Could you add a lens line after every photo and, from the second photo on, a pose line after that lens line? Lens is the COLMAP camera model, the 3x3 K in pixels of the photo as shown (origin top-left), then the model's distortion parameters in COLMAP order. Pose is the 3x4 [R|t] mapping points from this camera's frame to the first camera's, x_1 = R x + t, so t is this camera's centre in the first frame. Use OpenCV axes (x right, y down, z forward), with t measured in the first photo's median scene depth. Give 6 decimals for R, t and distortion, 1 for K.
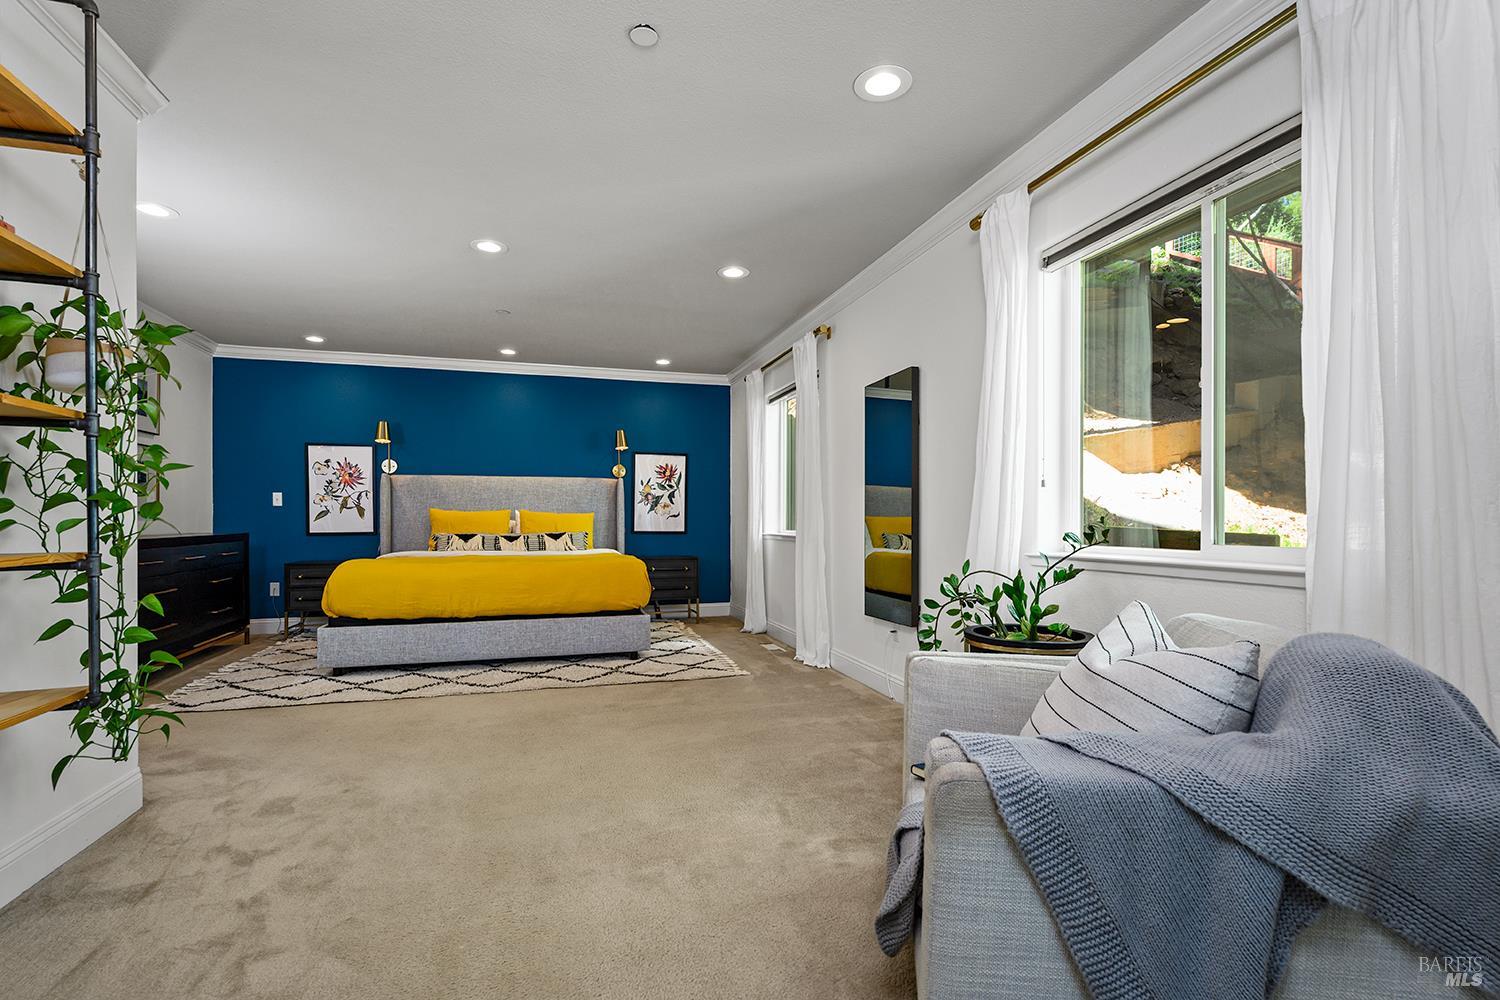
lens RADIAL K [[687.9, 0, 749.5], [0, 687.9, 508.8], [0, 0, 1]] dist [-0.004634, -0.000117]
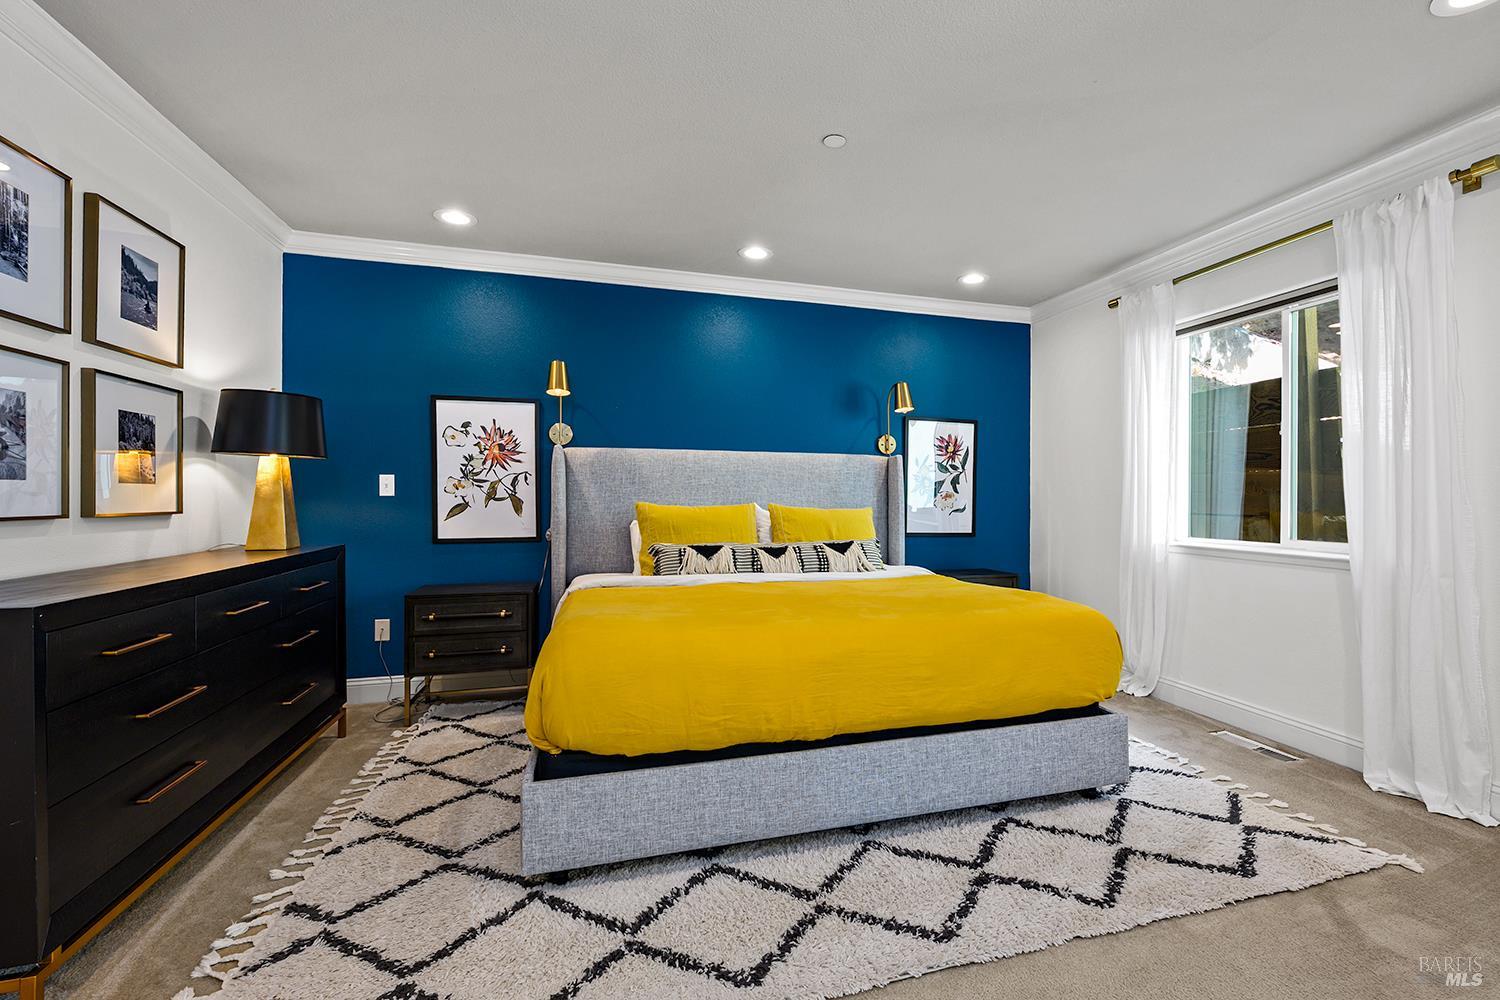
lens RADIAL K [[594.2, 0, 753.2], [0, 594.2, 490.4], [0, 0, 1]] dist [-0.003726, 0.000042]
pose [[0.999948, 0.004756, 0.009029, -0.354216], [-0.004817, 0.999965, 0.006818, -0.014288], [-0.008996, -0.006861, 0.999936, 0.450874]]
